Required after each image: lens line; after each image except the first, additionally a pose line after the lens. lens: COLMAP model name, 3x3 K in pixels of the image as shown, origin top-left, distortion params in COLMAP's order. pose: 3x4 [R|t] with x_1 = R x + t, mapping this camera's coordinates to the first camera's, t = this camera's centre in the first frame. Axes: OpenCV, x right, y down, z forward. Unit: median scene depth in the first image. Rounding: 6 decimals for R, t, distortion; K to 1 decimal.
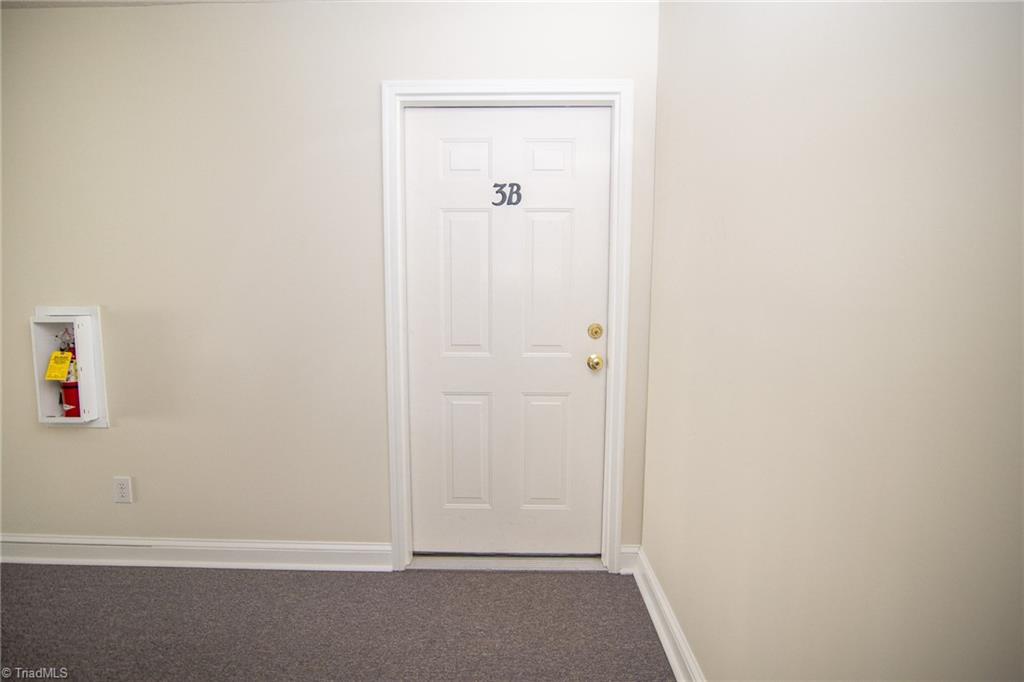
lens RADIAL K [[474.3, 0, 512.0], [0, 474.3, 341.0], [0, 0, 1]] dist [0.002555, 0.000349]
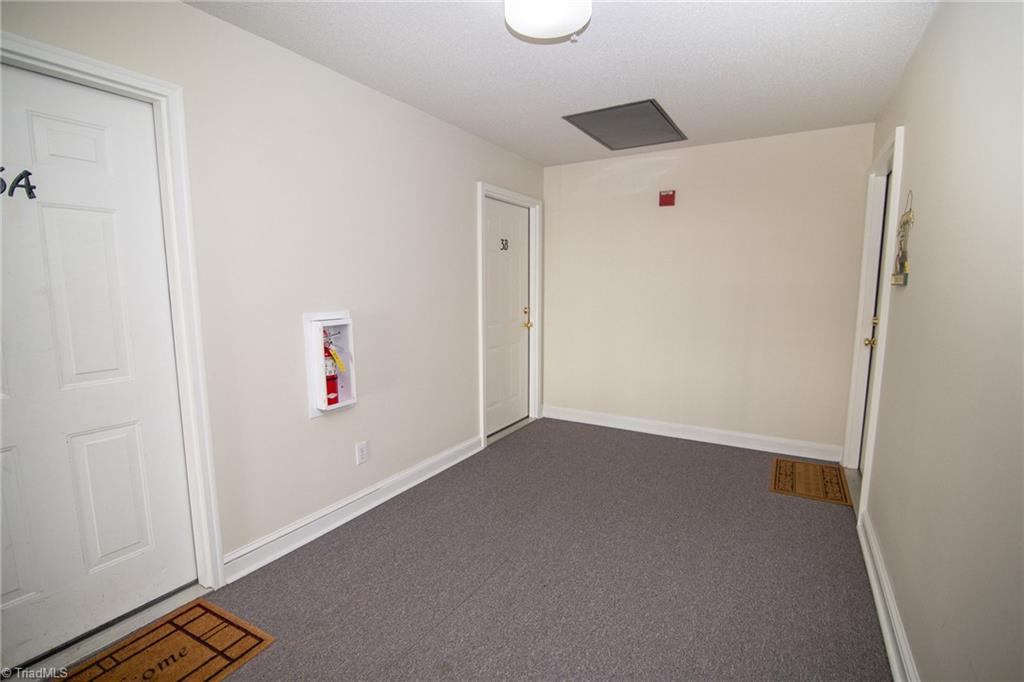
lens RADIAL K [[480.5, 0, 515.8], [0, 480.5, 342.8], [0, 0, 1]] dist [-0.010600, 0.000106]
pose [[0.476969, -0.114167, 0.871474, -1.734197], [0.103172, 0.991946, 0.073482, -0.036814], [-0.872844, 0.054863, 0.484906, -0.014642]]
